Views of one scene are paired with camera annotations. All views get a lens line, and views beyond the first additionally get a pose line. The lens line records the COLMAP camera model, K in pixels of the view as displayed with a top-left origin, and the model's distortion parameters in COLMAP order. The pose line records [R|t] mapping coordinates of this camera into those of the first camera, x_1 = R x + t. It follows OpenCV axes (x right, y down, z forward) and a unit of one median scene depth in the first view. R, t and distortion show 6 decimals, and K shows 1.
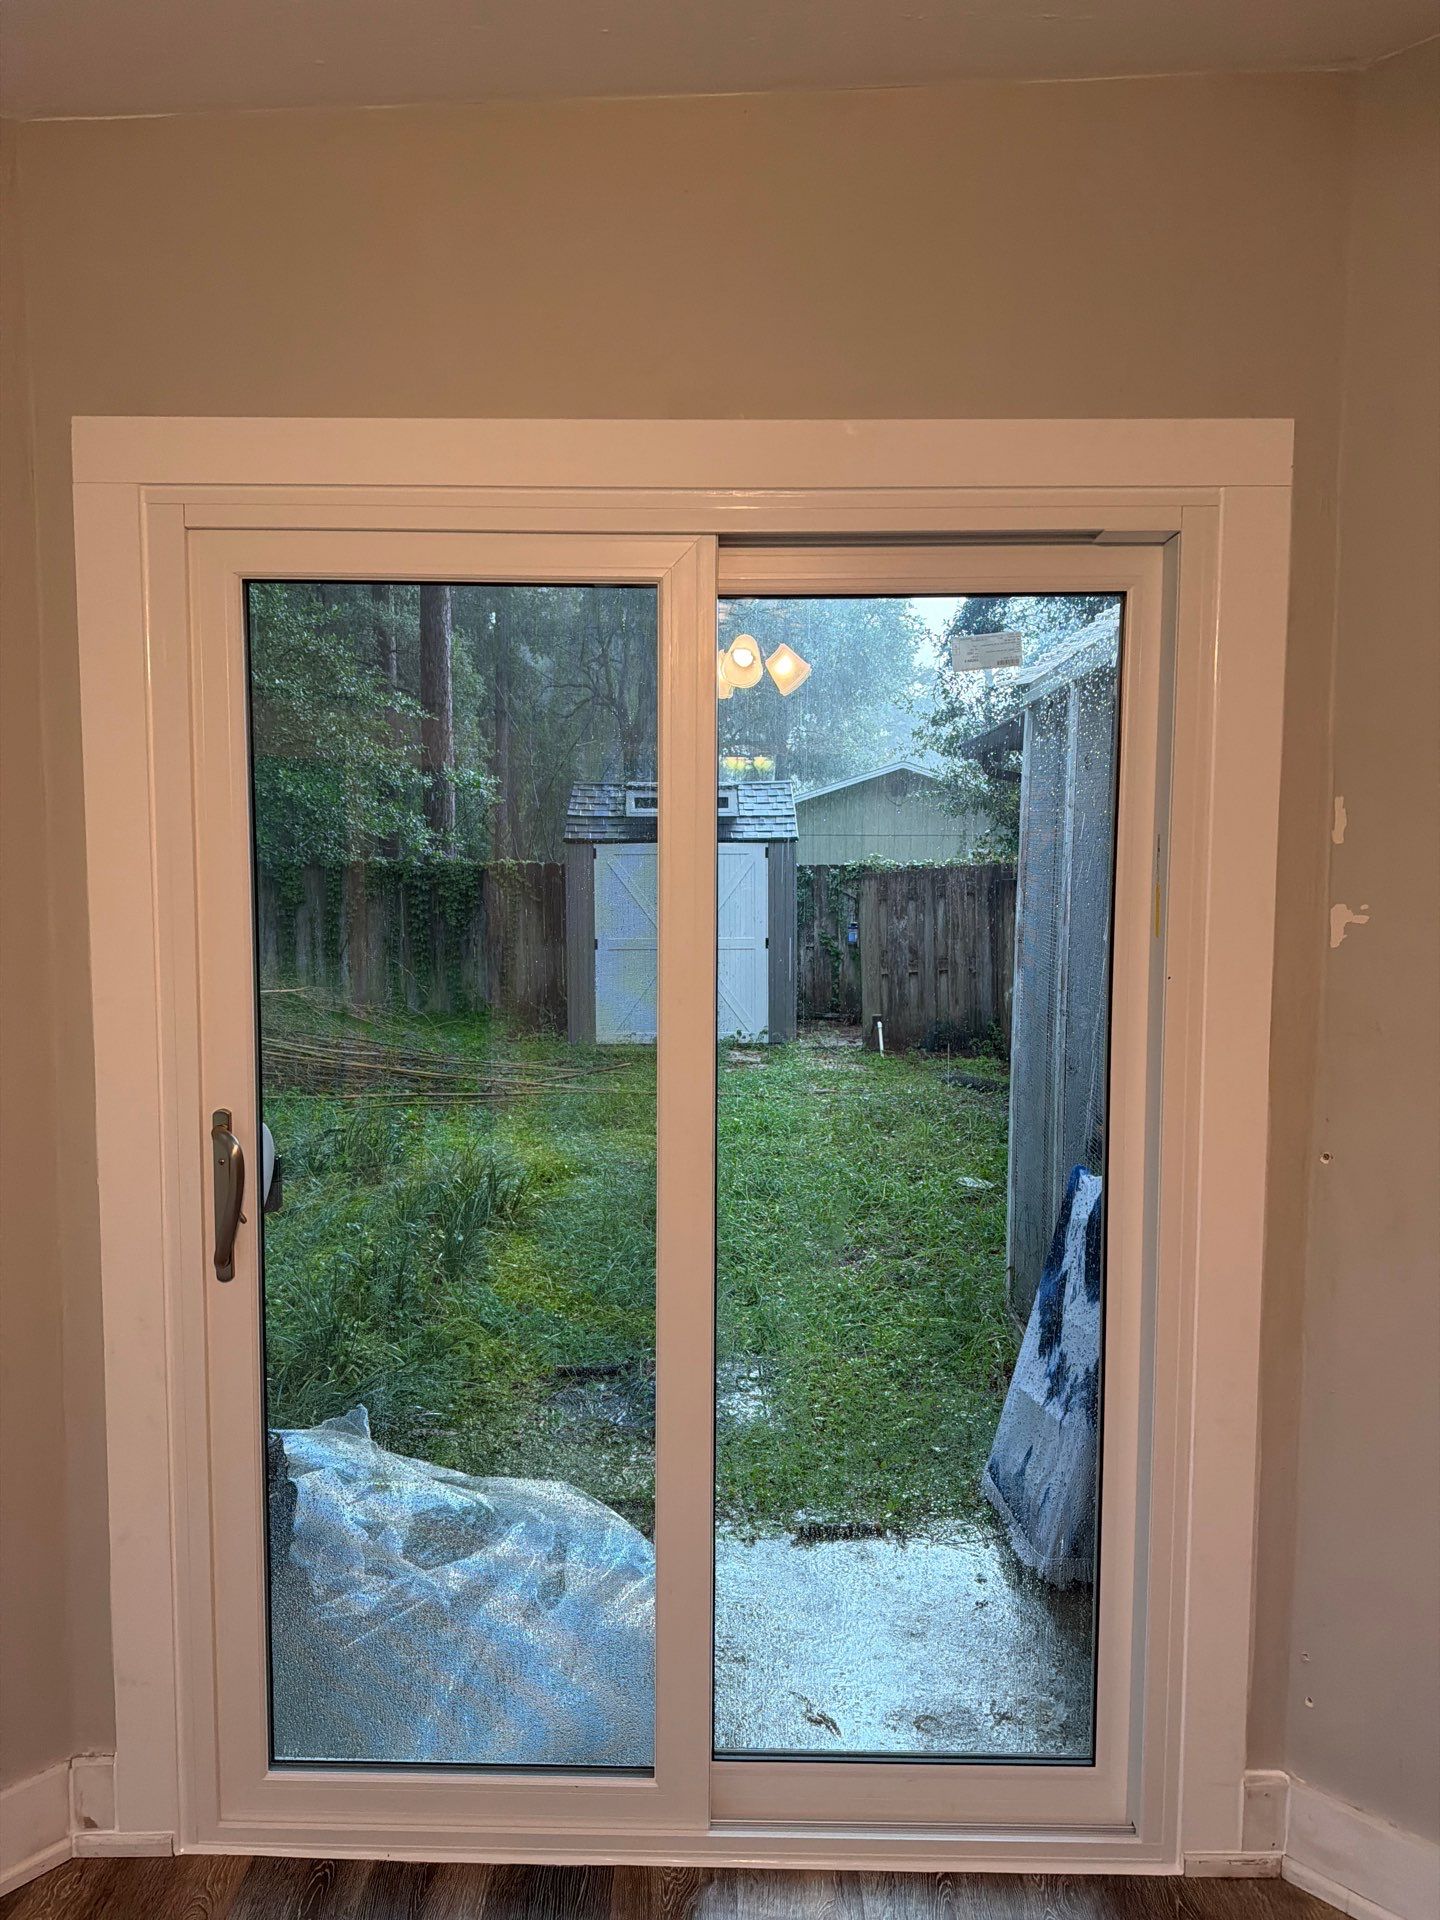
lens RADIAL K [[1326.1, 0, 720.0], [0, 1326.1, 960.0], [0, 0, 1]] dist [0.051930, -0.066257]
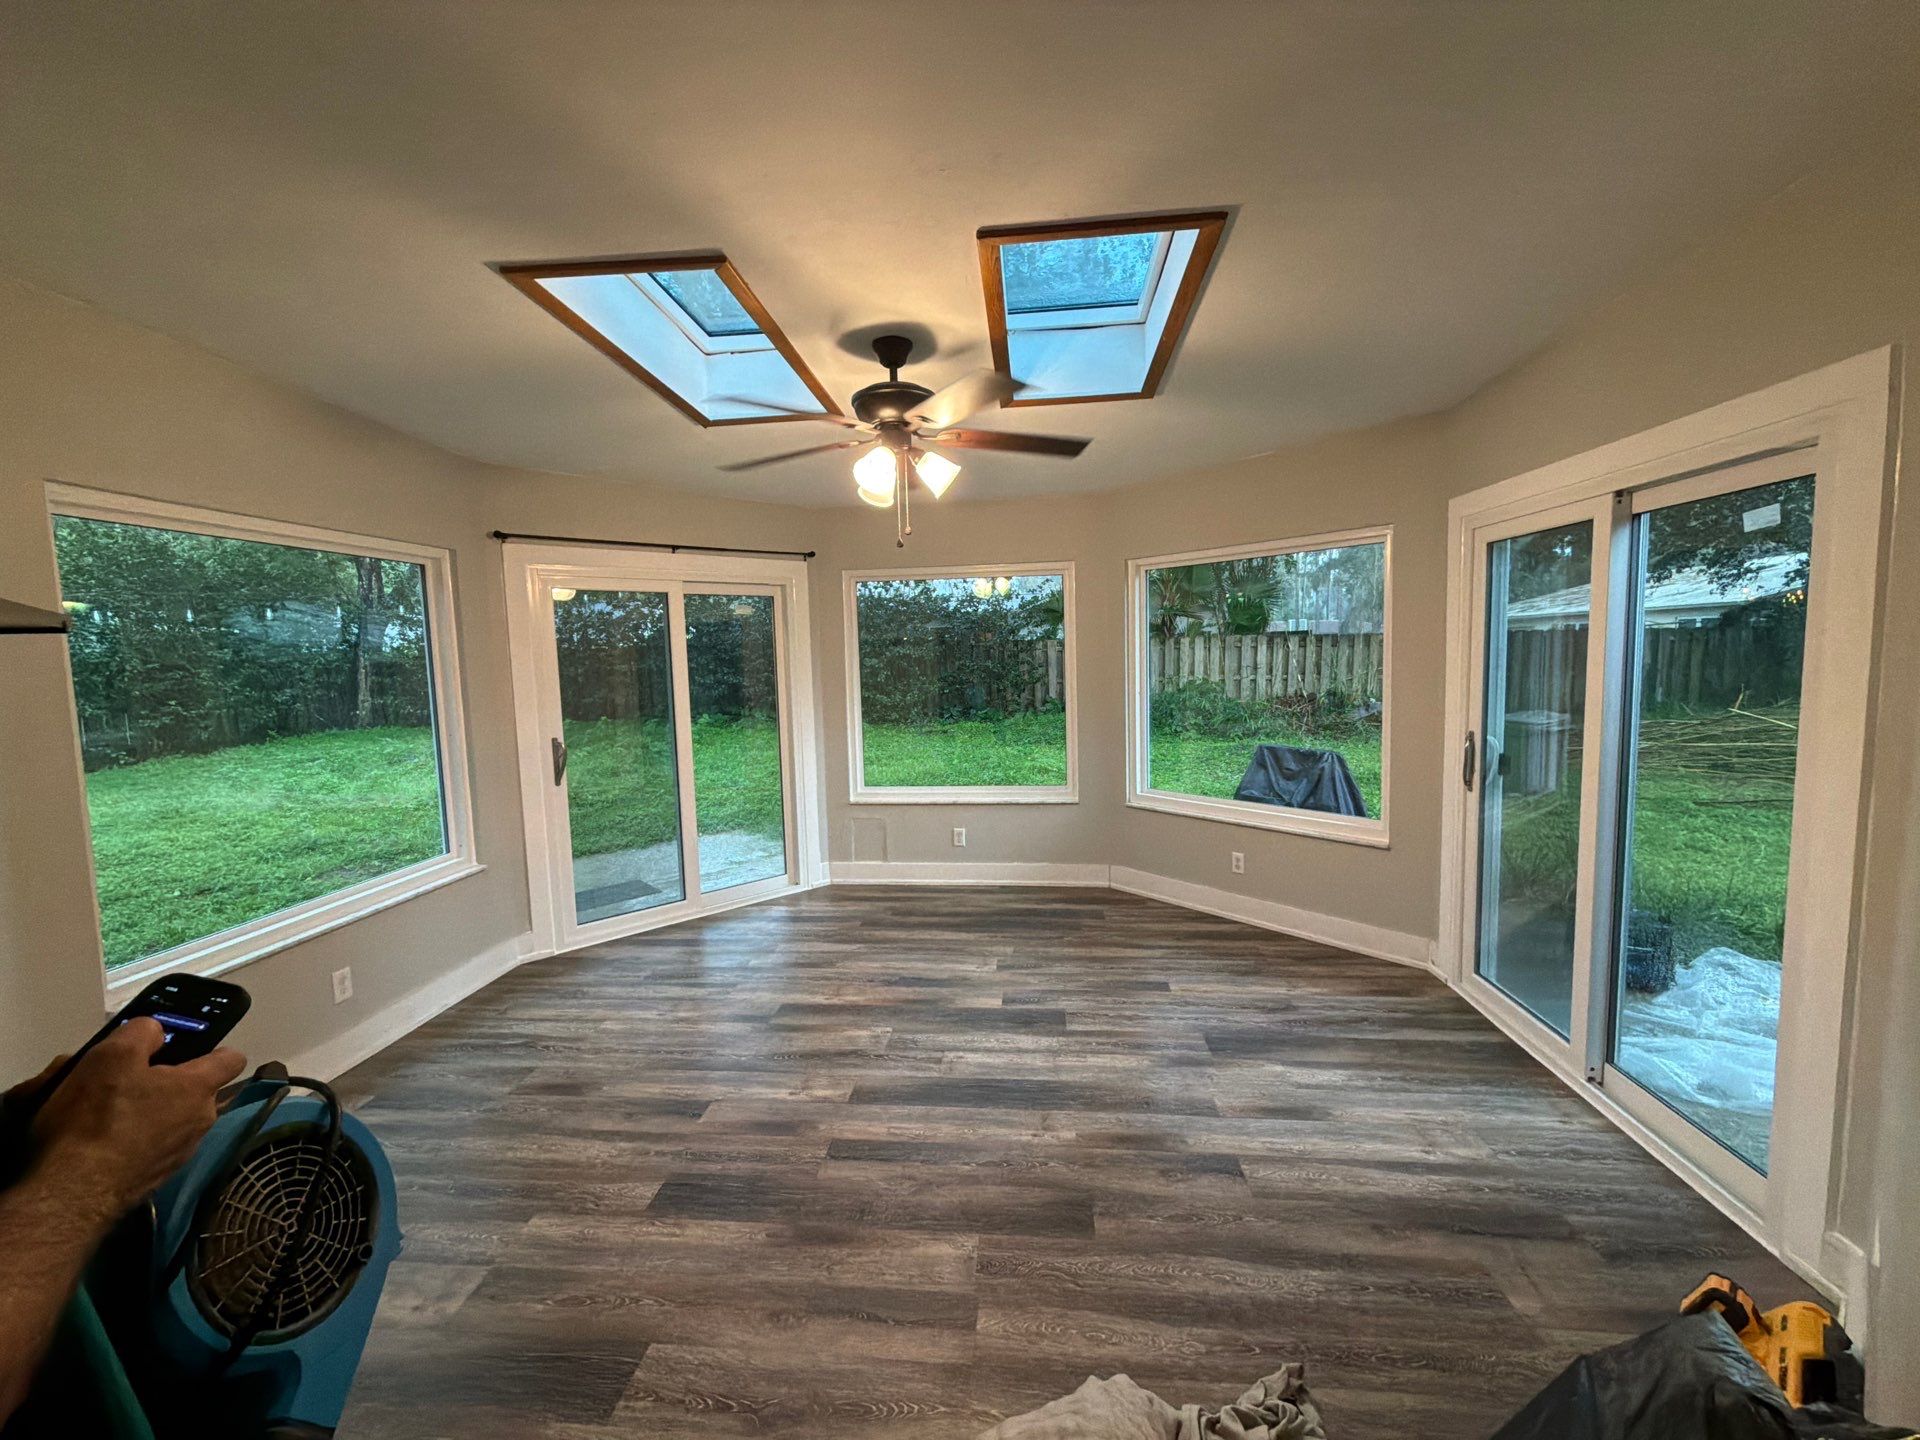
lens RADIAL K [[762.7, 0, 960.0], [0, 762.7, 720.0], [0, 0, 1]] dist [0.000877, 0.000066]
pose [[-0.086720, 0.087511, -0.992382, 0.691059], [-0.049457, 0.994528, 0.092023, -0.004505], [0.995004, 0.057061, -0.081917, 0.021386]]
